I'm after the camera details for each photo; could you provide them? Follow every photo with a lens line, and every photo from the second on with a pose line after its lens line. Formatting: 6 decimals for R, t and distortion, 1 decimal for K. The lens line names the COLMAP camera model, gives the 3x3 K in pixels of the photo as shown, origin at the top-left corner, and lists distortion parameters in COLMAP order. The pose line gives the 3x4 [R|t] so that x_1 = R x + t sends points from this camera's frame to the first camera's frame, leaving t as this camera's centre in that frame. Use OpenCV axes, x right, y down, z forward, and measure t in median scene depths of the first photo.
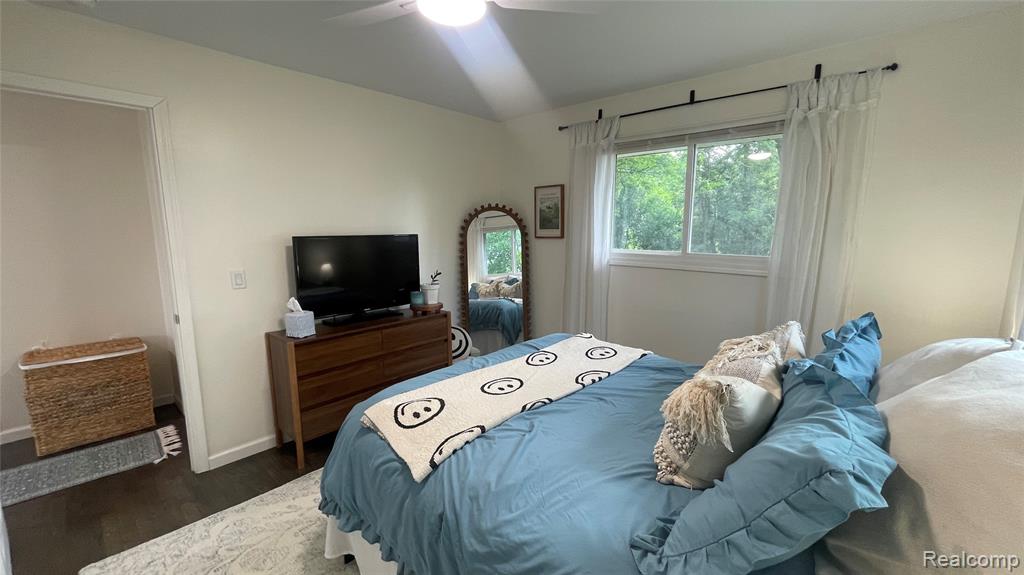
lens RADIAL K [[413.8, 0, 513.1], [0, 413.8, 285.9], [0, 0, 1]] dist [-0.003183, 0.000779]
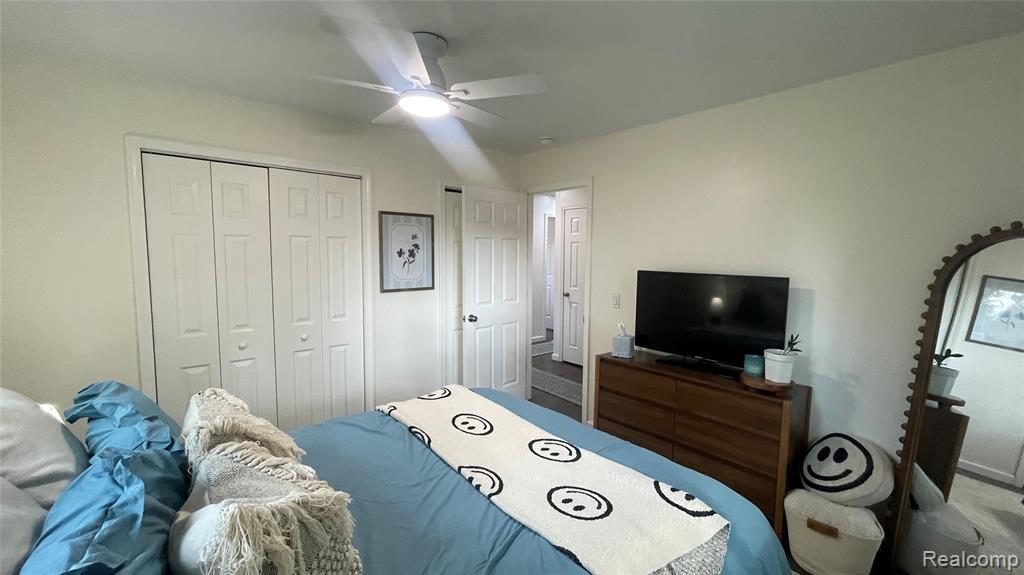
lens RADIAL K [[413.8, 0, 506.8], [0, 413.8, 283.0], [0, 0, 1]] dist [-0.003183, 0.000779]
pose [[-0.124901, 0.079816, -0.988954, 0.586488], [-0.150409, 0.983716, 0.098389, -0.131037], [0.980702, 0.161036, -0.110862, 0.717626]]
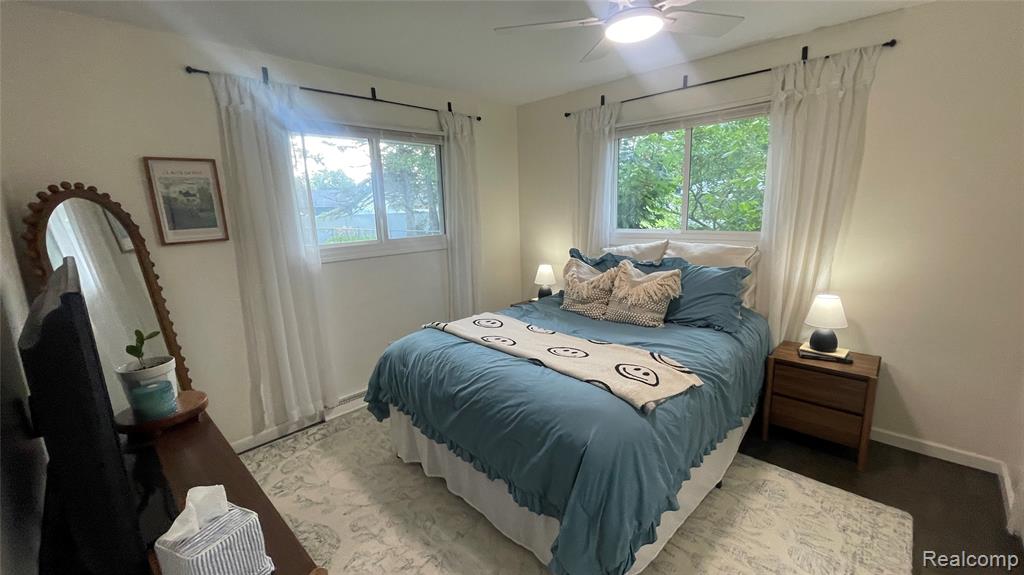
lens RADIAL K [[413.8, 0, 504.0], [0, 413.8, 293.7], [0, 0, 1]] dist [-0.003183, 0.000779]
pose [[0.027092, -0.218519, 0.975456, -0.717940], [0.168509, 0.962849, 0.211015, -0.125446], [-0.985328, 0.158656, 0.062908, 0.676690]]
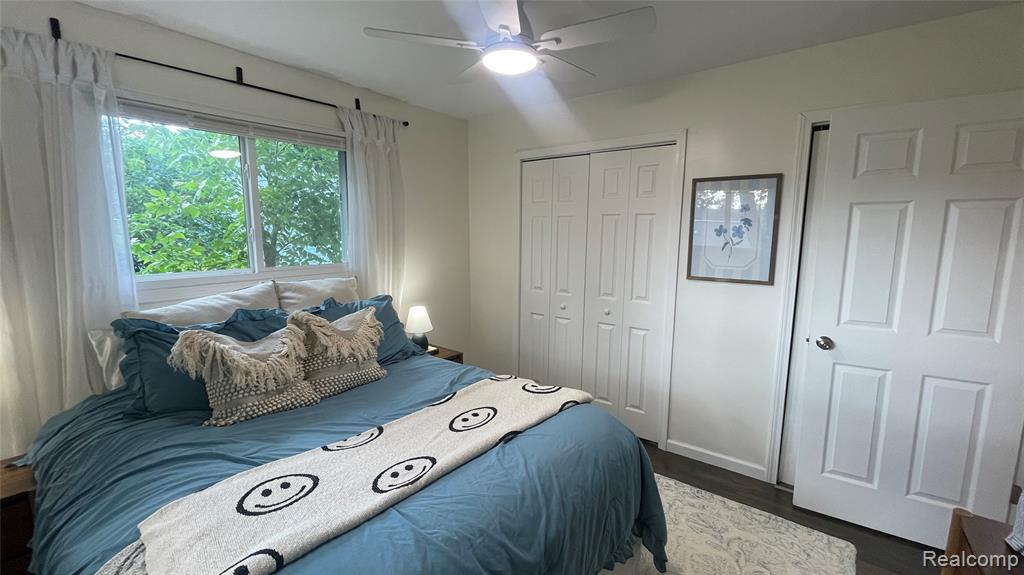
lens RADIAL K [[413.8, 0, 527.0], [0, 413.8, 283.4], [0, 0, 1]] dist [-0.003183, 0.000779]
pose [[-0.997292, 0.012802, -0.072427, -0.048326], [-0.007012, 0.963699, 0.266898, -0.180206], [0.073214, 0.266683, -0.960999, 1.131123]]
